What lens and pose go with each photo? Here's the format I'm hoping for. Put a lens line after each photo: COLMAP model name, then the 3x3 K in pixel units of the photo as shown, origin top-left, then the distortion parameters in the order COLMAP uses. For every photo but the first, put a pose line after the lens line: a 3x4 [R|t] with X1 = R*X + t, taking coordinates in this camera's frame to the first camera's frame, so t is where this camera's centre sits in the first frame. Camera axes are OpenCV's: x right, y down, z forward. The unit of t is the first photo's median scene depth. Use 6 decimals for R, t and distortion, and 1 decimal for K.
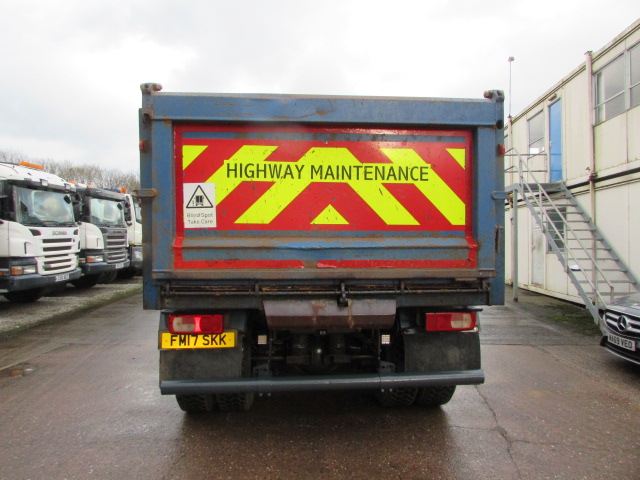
lens RADIAL K [[450.3, 0, 316.2], [0, 450.3, 237.7], [0, 0, 1]] dist [-0.007663, 0.002977]
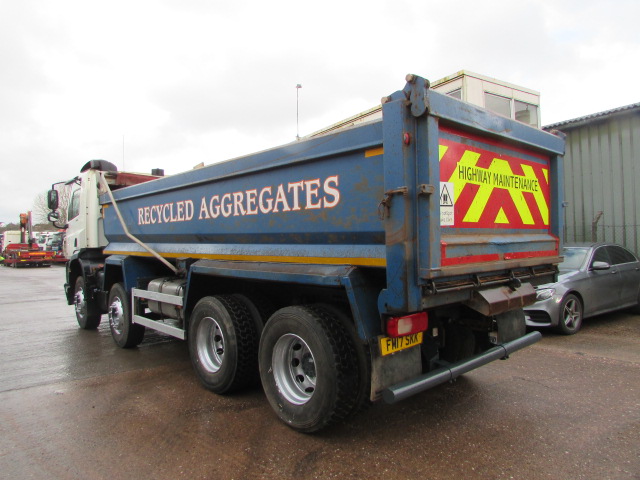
lens RADIAL K [[450.3, 0, 318.8], [0, 450.3, 239.2], [0, 0, 1]] dist [-0.007663, 0.002977]
pose [[0.782546, -0.013933, 0.622437, -1.115500], [0.024813, 0.999653, -0.008820, 0.010518], [-0.622098, 0.022346, 0.782621, 0.375276]]
